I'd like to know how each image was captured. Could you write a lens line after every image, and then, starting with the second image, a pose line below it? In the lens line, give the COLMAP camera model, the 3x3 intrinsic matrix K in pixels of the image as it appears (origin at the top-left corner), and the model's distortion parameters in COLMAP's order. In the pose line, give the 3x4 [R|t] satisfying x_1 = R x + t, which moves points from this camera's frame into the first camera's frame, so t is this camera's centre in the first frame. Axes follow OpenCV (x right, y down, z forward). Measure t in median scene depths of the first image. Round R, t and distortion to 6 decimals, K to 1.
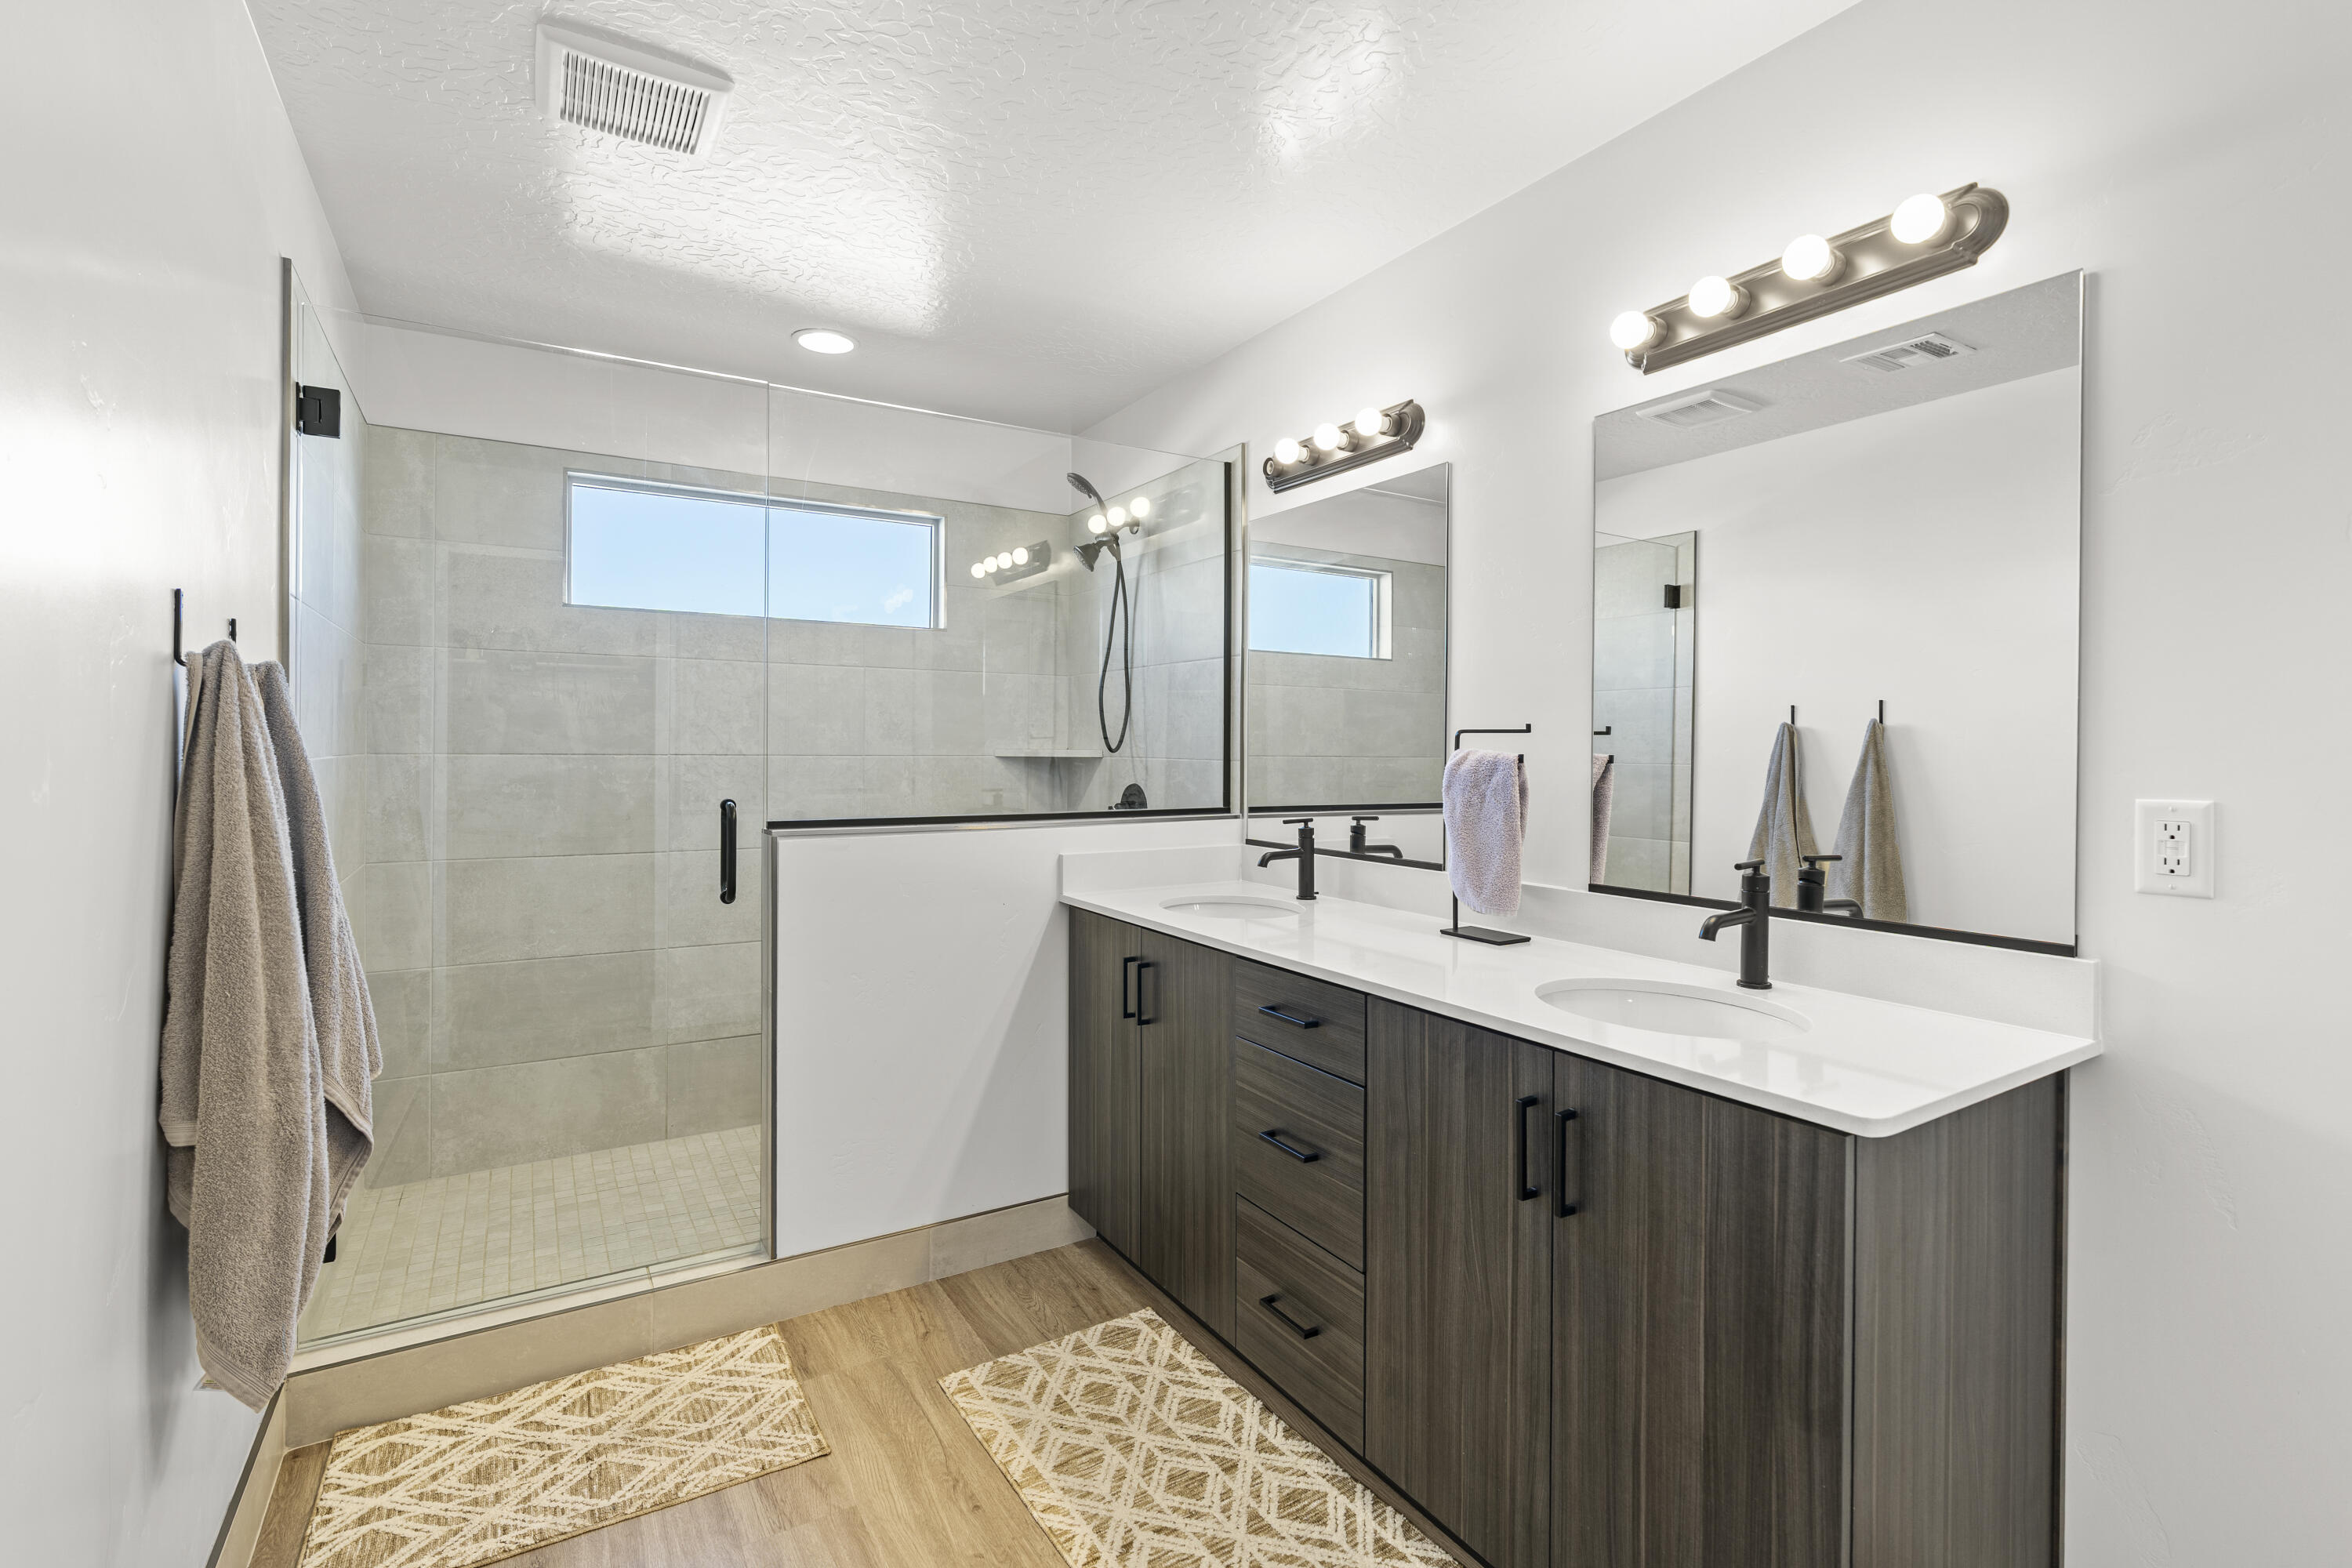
lens RADIAL K [[1072.7, 0, 1179.2], [0, 1072.7, 759.6], [0, 0, 1]] dist [-0.008017, 0.001952]
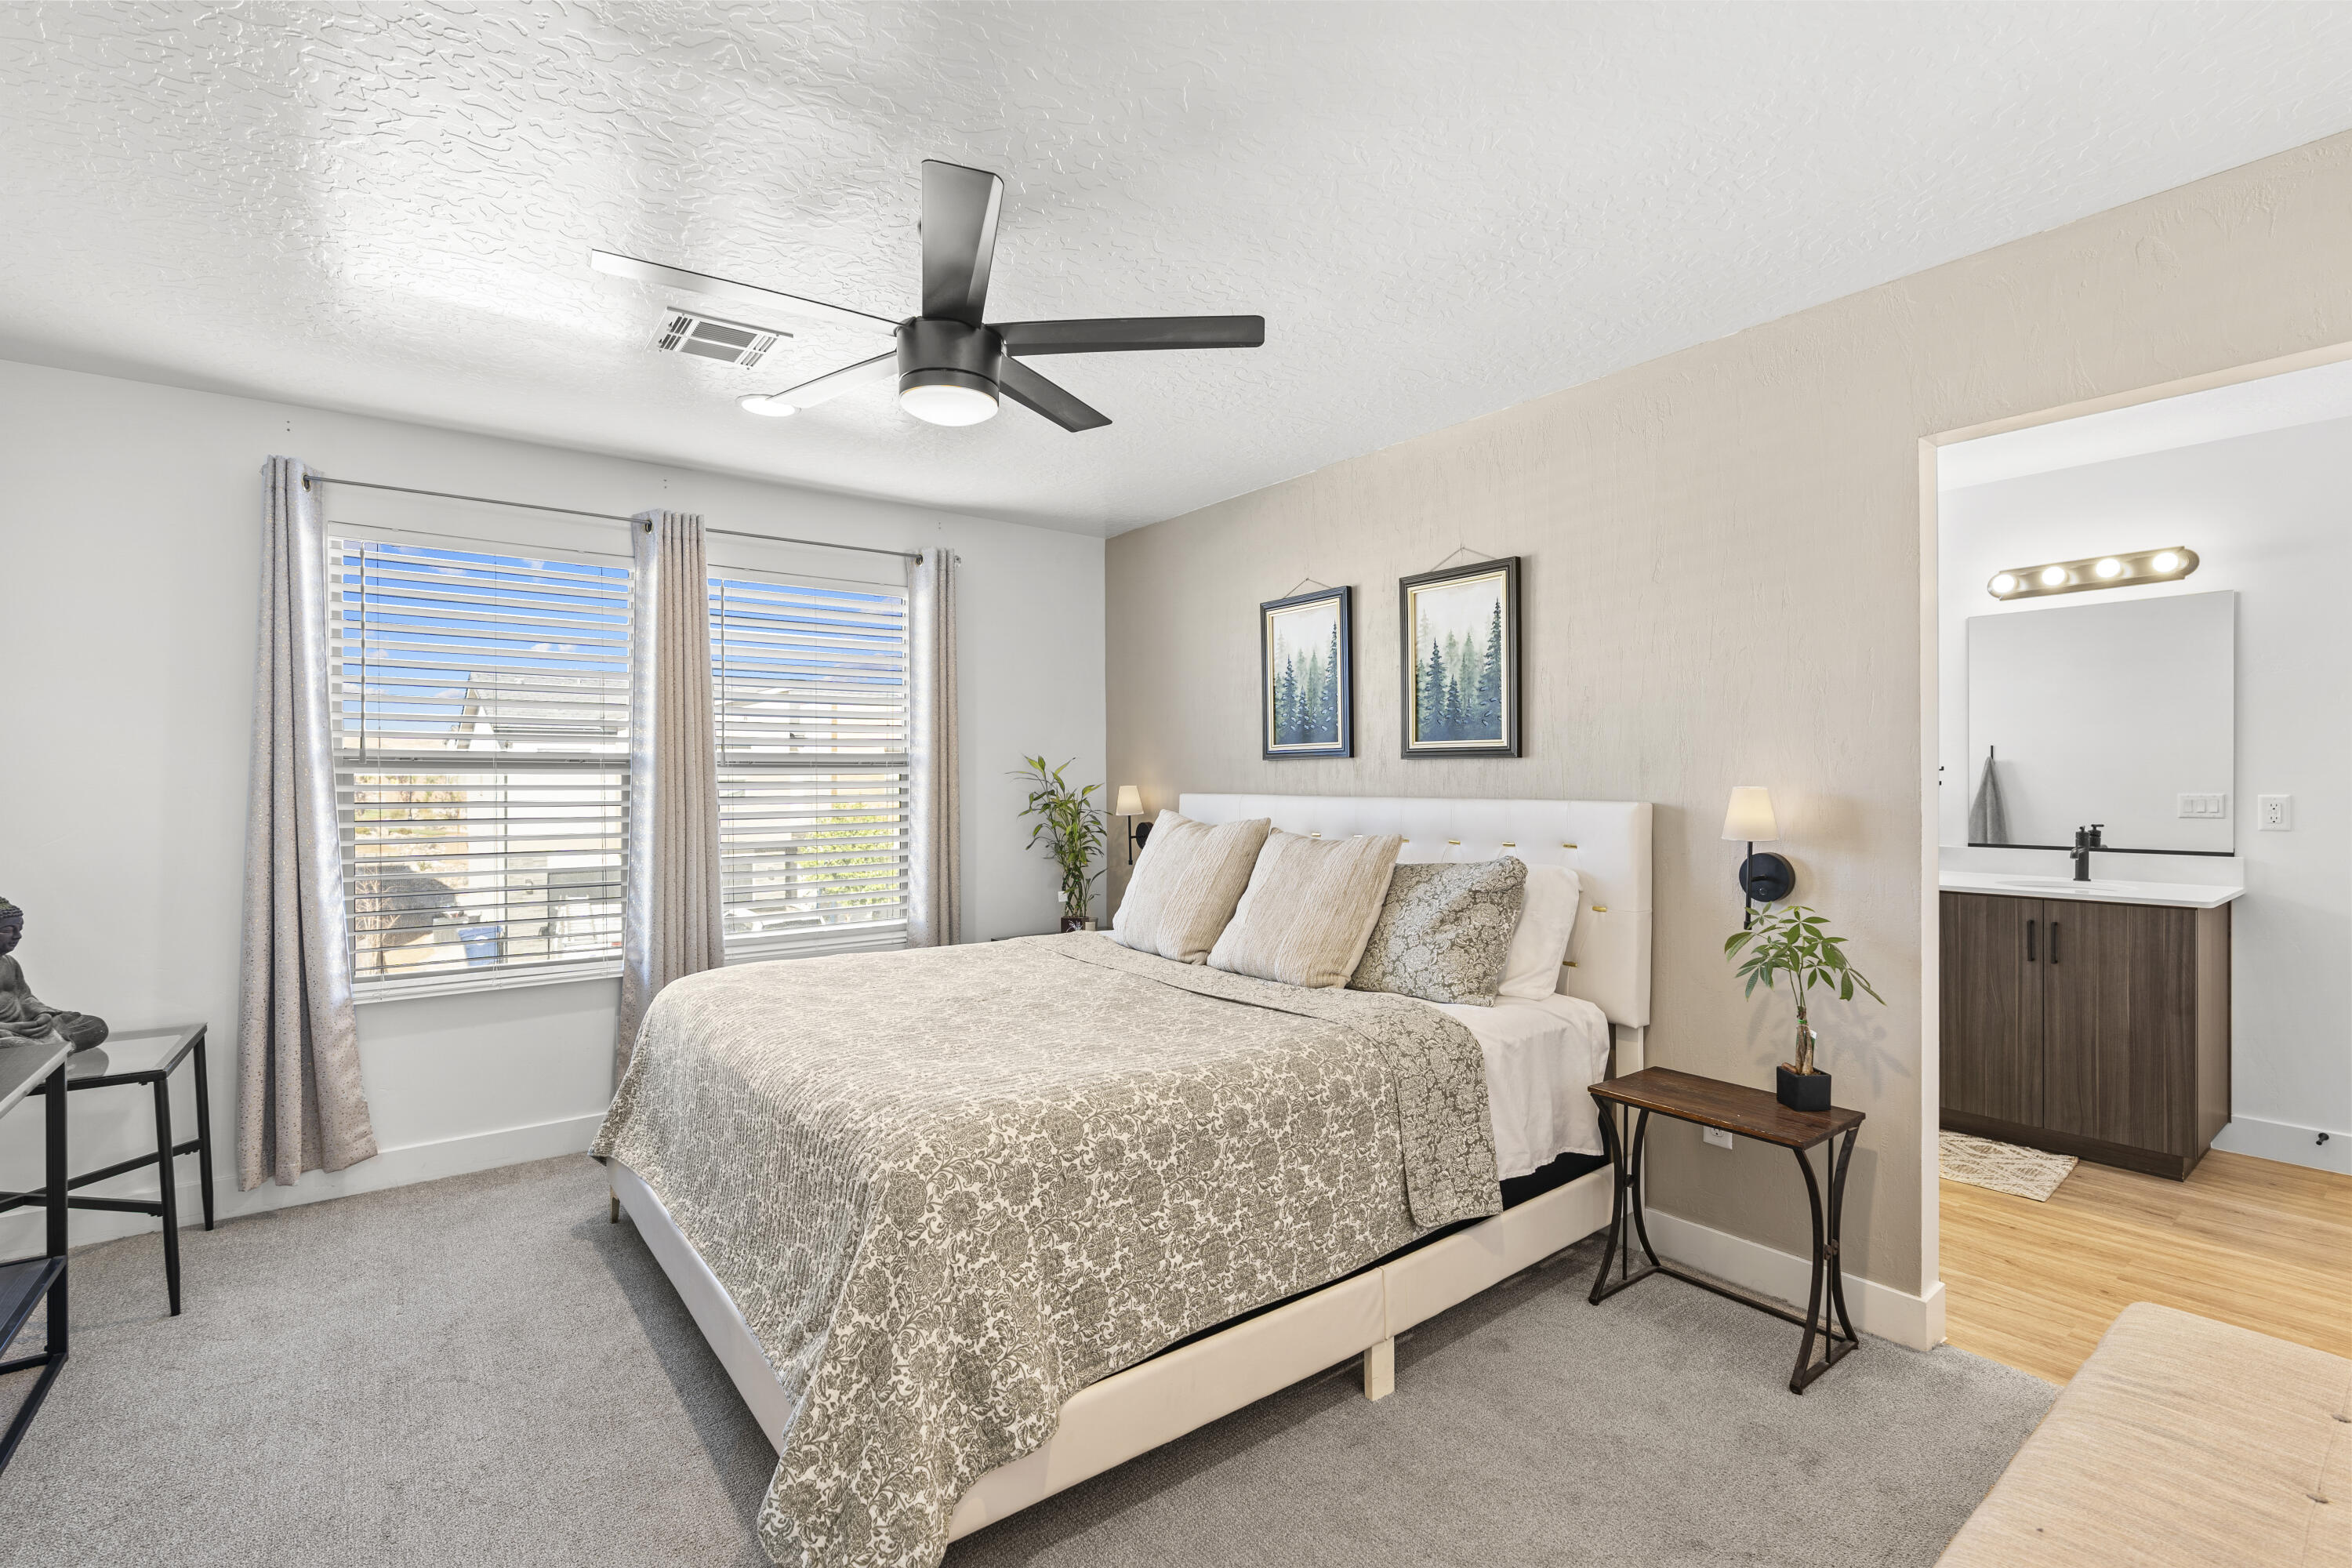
lens RADIAL K [[1072.7, 0, 1174.0], [0, 1072.7, 792.8], [0, 0, 1]] dist [-0.008017, 0.001952]
pose [[0.993924, -0.011713, 0.109445, -1.997458], [0.011209, 0.999924, 0.005221, -0.012279], [-0.109498, -0.003963, 0.993979, -1.286848]]
